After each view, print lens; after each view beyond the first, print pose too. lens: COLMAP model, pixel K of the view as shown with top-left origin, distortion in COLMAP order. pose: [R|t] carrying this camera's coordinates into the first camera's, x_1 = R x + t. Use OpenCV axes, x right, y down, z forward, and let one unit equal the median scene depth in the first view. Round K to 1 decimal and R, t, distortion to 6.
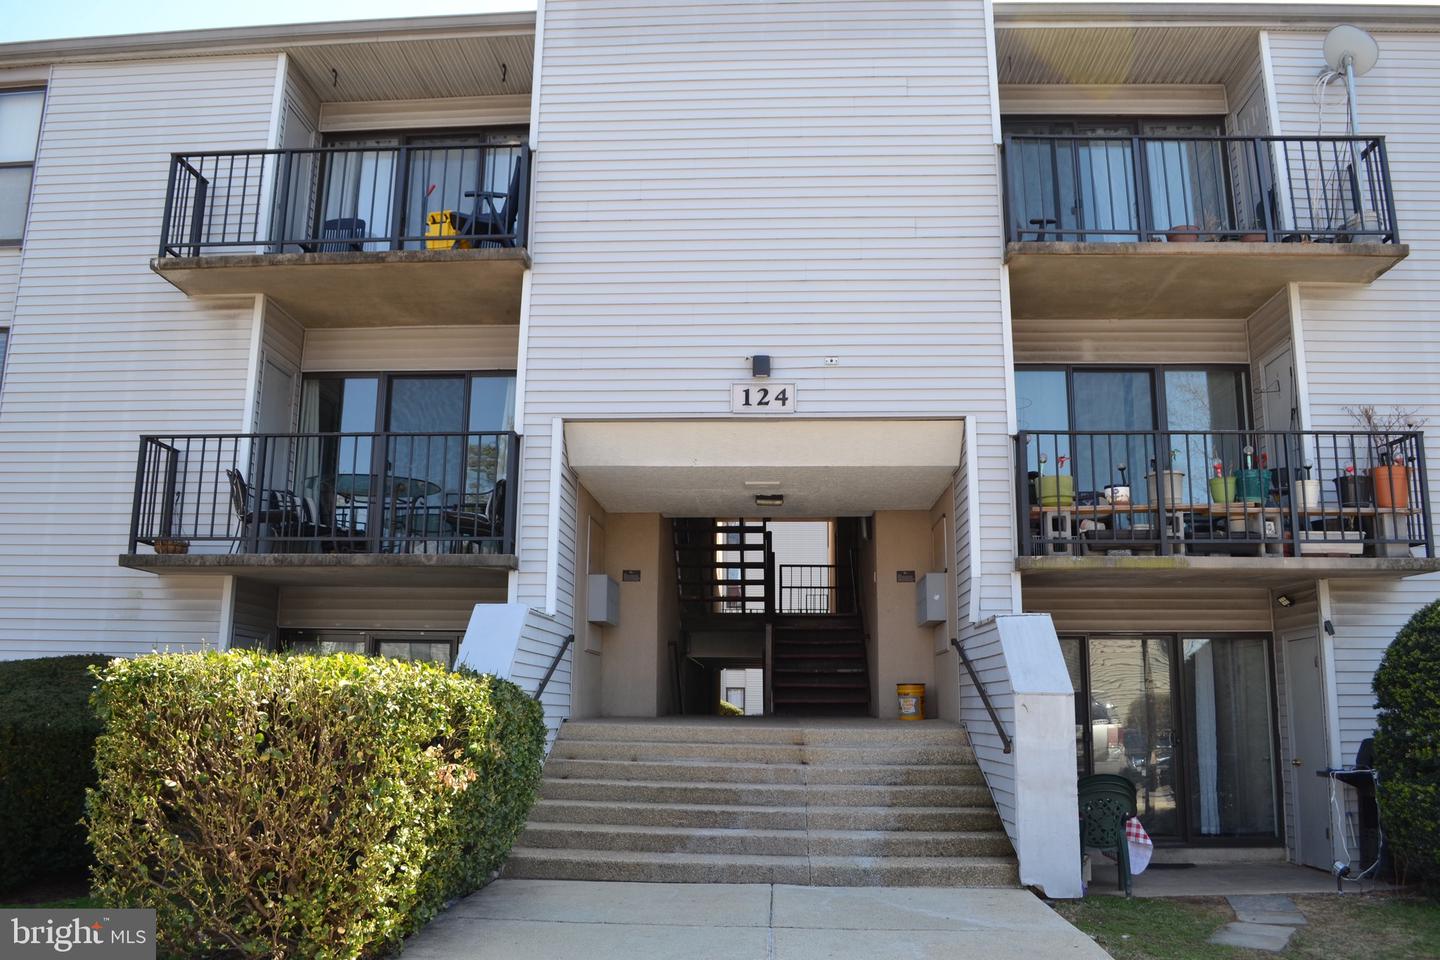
lens RADIAL K [[1141.9, 0, 720.0], [0, 1141.9, 480.0], [0, 0, 1]] dist [-0.087470, 0.009590]
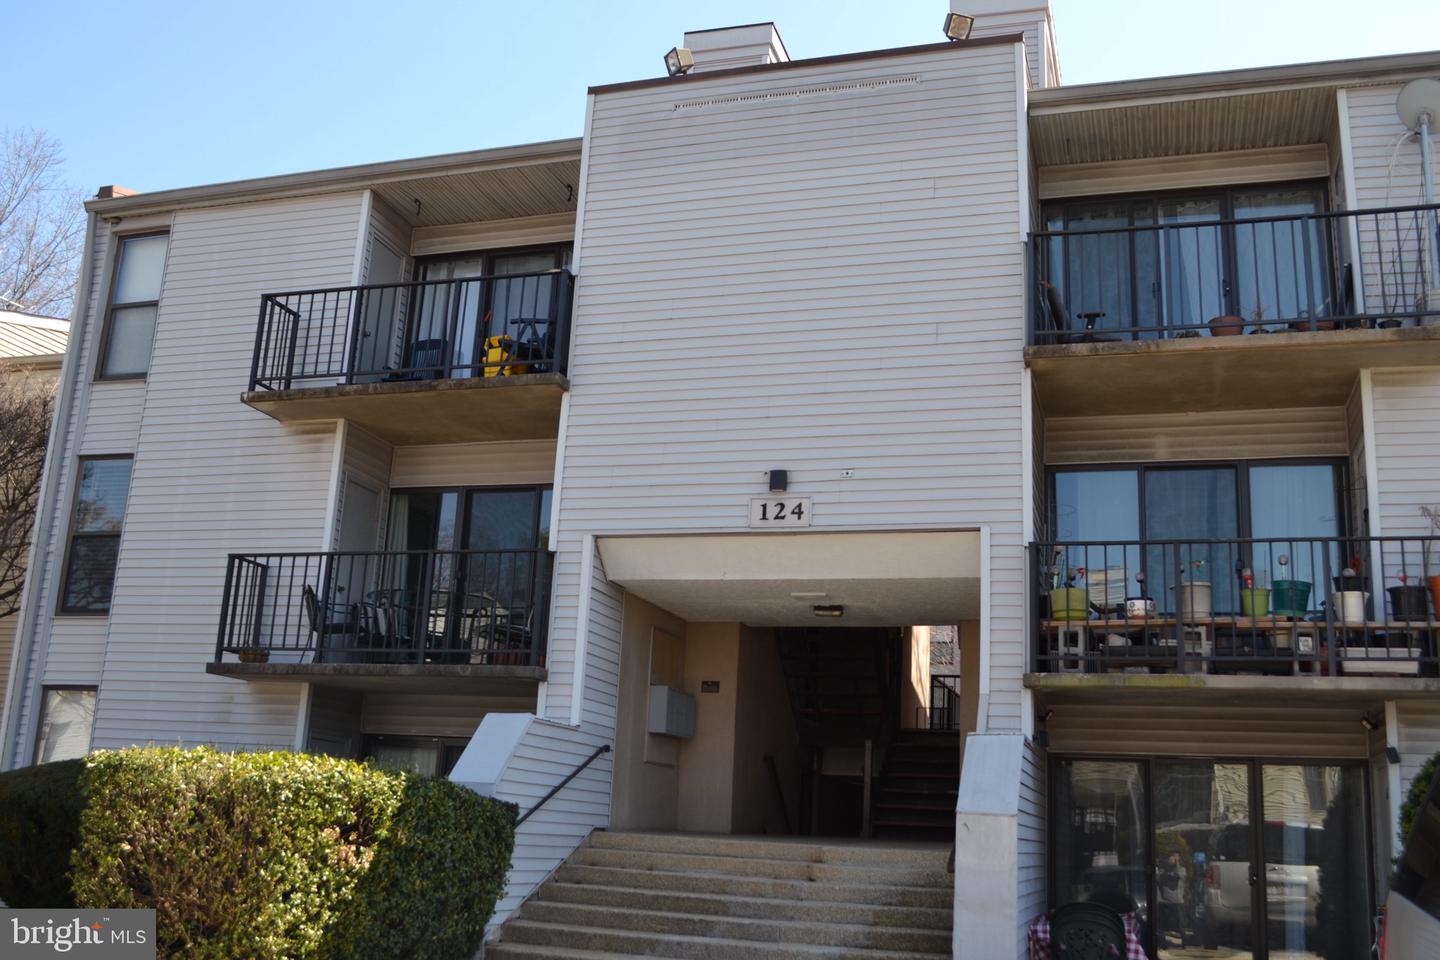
lens RADIAL K [[1369.2, 0, 720.0], [0, 1369.2, 480.0], [0, 0, 1]] dist [-0.076222, -0.000210]
pose [[0.969688, -0.023998, -0.243166, 0.278268], [0.008974, 0.997992, -0.062708, -0.024686], [0.244182, 0.058625, 0.967956, -0.181789]]
